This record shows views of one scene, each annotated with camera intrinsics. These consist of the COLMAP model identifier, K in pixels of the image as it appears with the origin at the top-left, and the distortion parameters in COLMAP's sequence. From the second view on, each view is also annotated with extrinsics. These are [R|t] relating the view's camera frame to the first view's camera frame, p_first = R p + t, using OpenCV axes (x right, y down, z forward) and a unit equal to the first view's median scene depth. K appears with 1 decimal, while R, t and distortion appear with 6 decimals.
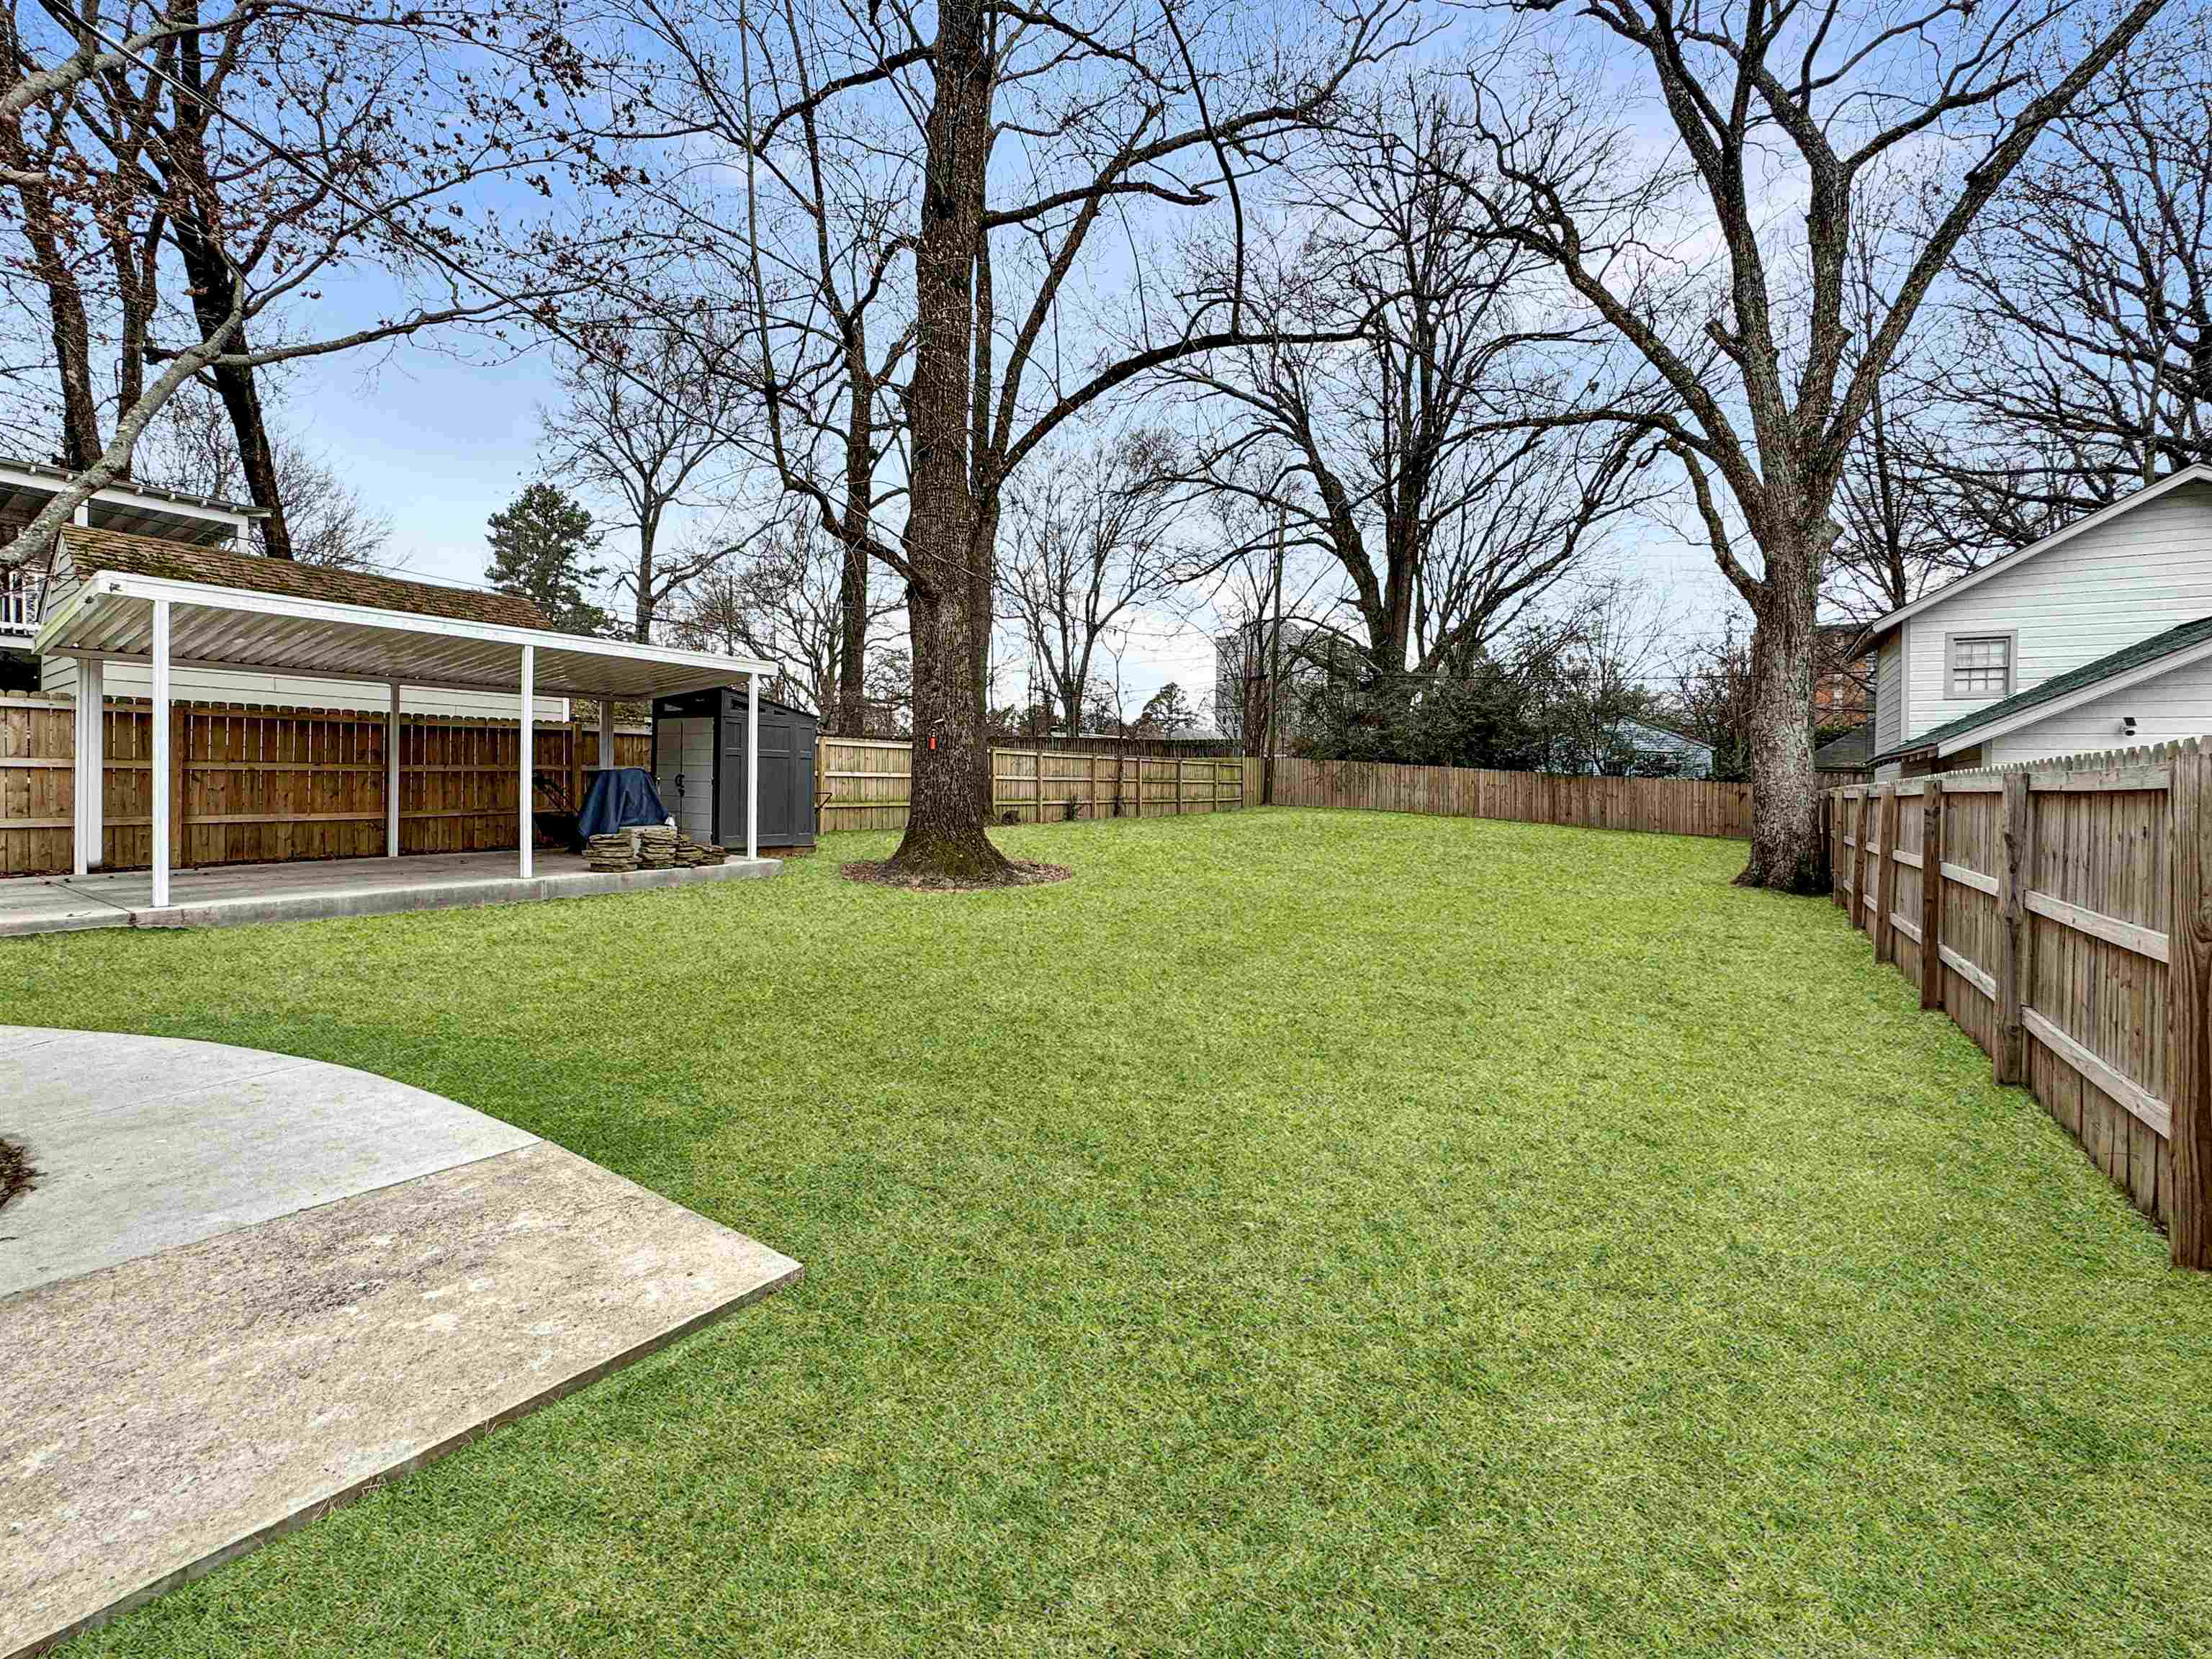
lens RADIAL K [[941.9, 0, 1109.4], [0, 941.9, 806.4], [0, 0, 1]] dist [0.000014, 0.000034]
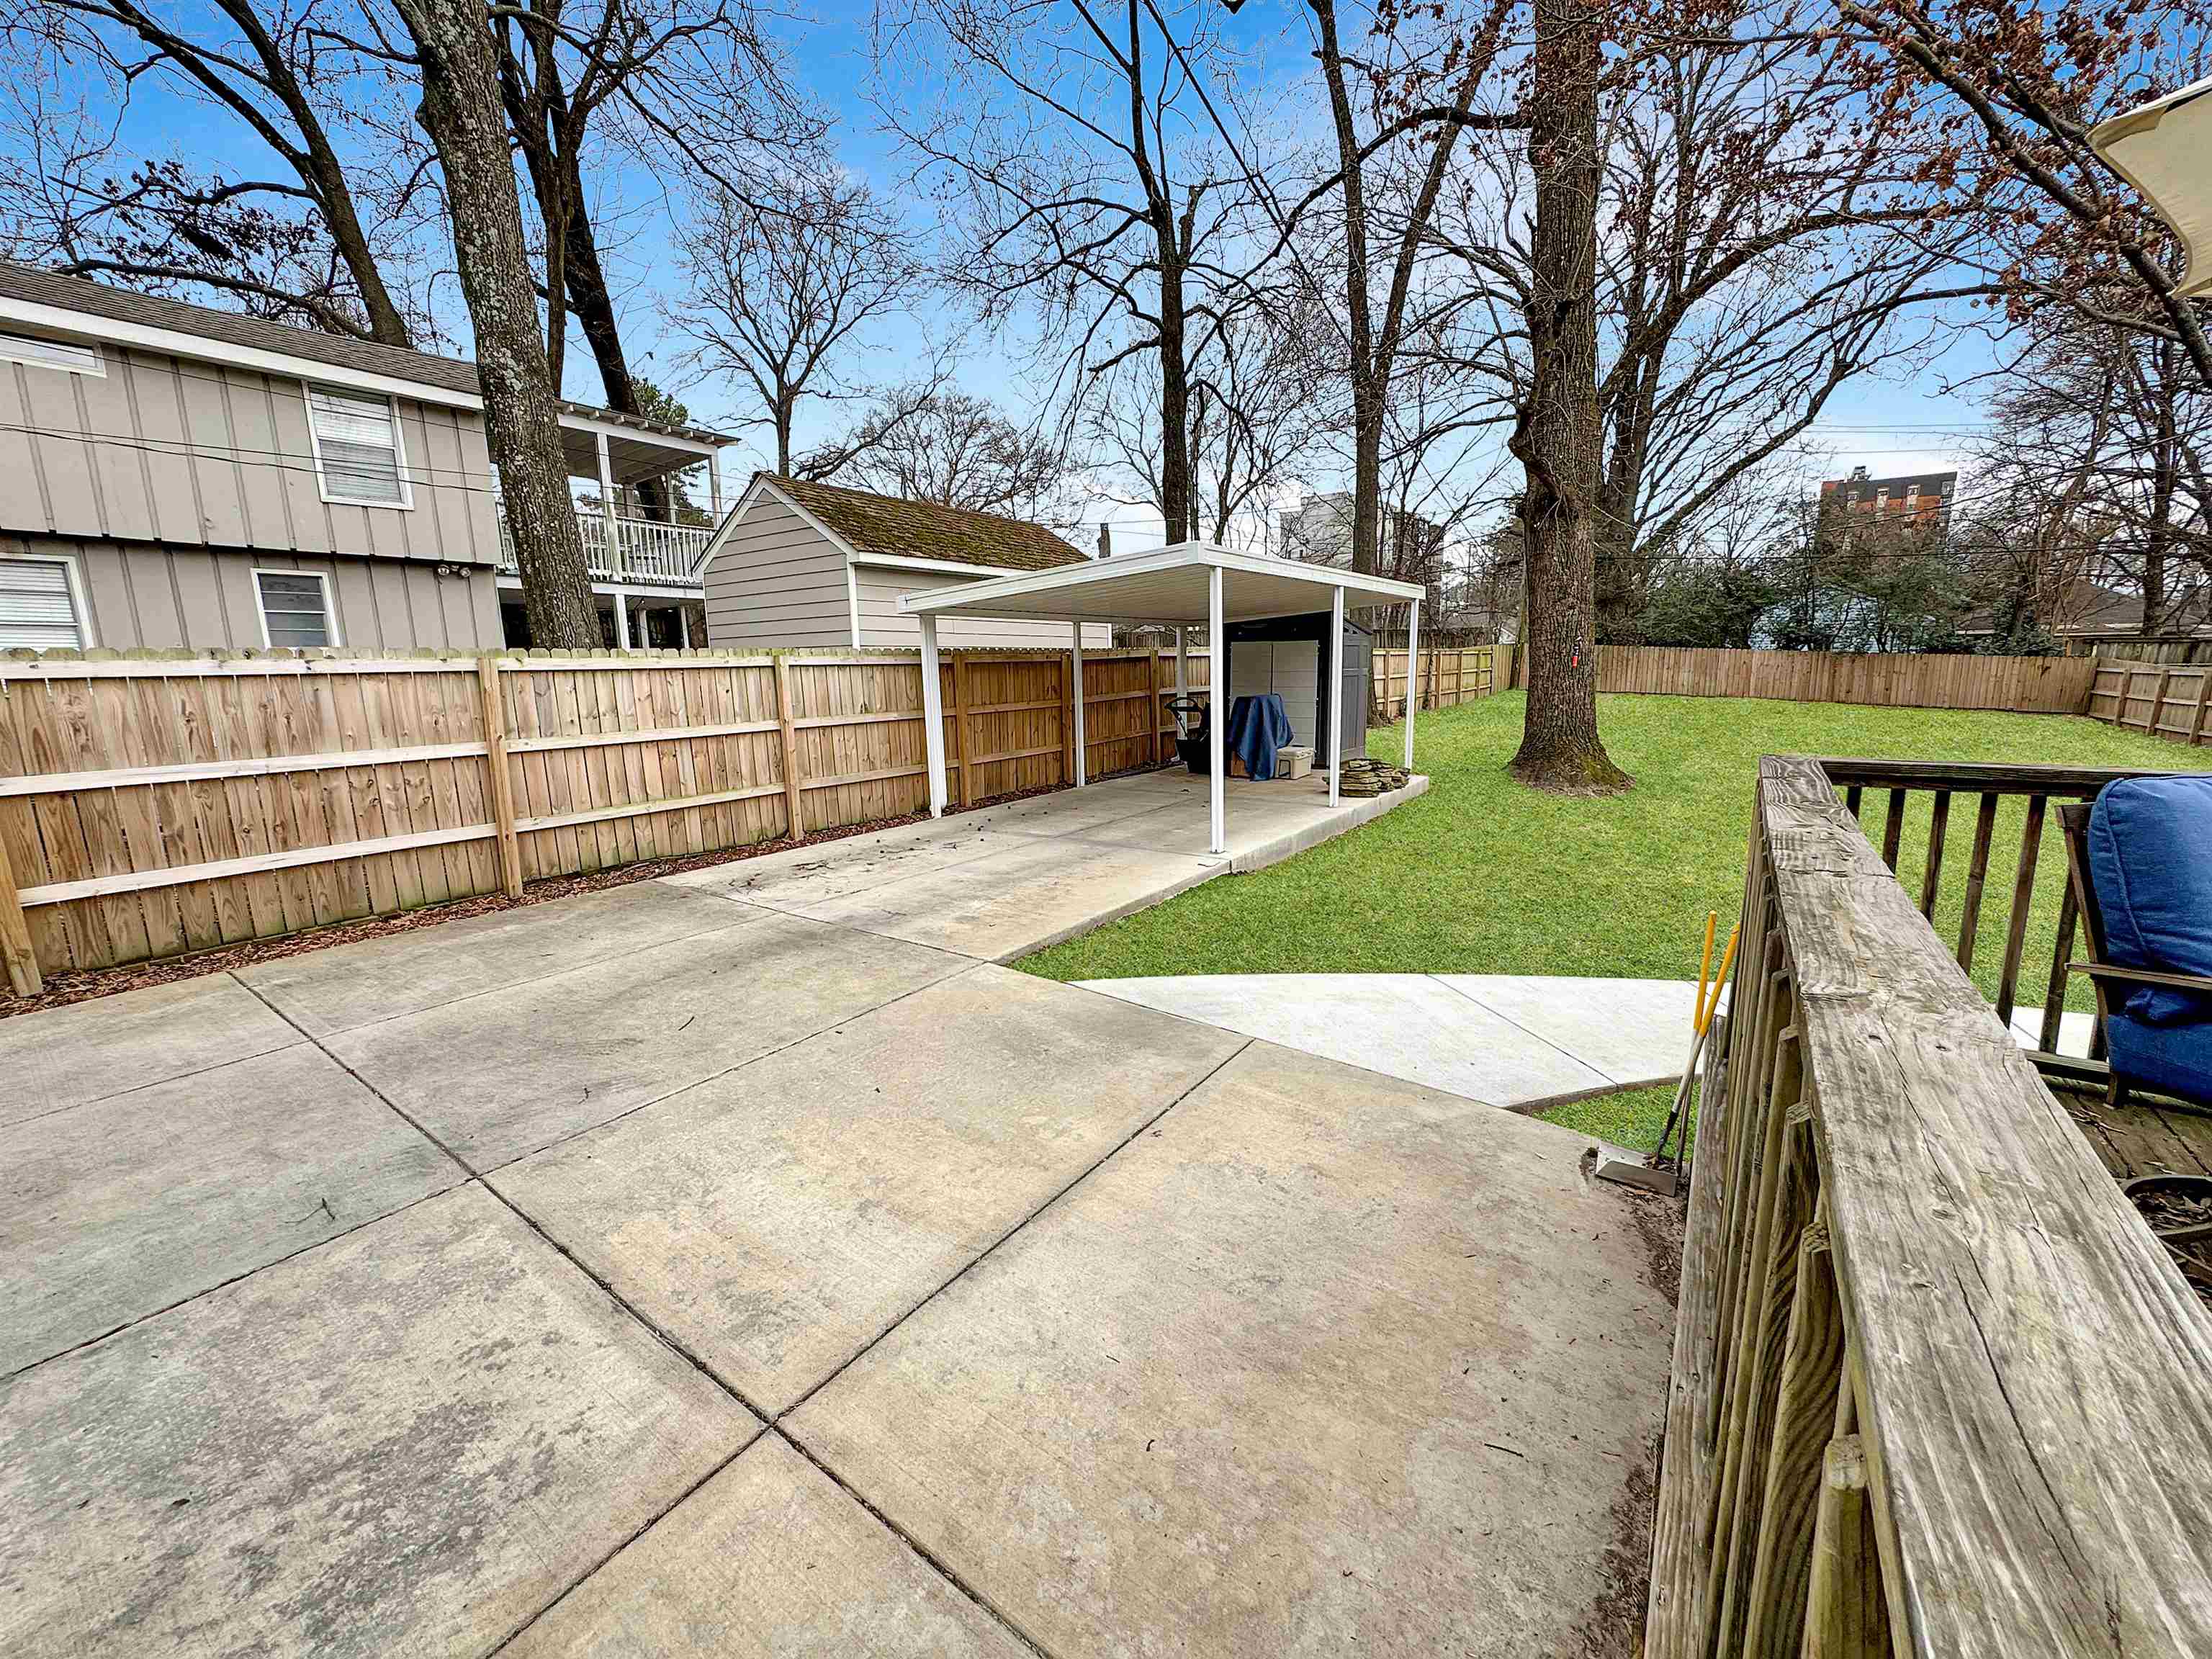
lens RADIAL K [[905.6, 0, 1112.4], [0, 905.6, 842.1], [0, 0, 1]] dist [-0.002230, 0.000413]
pose [[0.999251, -0.038662, -0.001693, -0.164311], [0.038388, 0.984736, 0.169767, -0.012901], [-0.004896, -0.169705, 0.985483, -0.007047]]
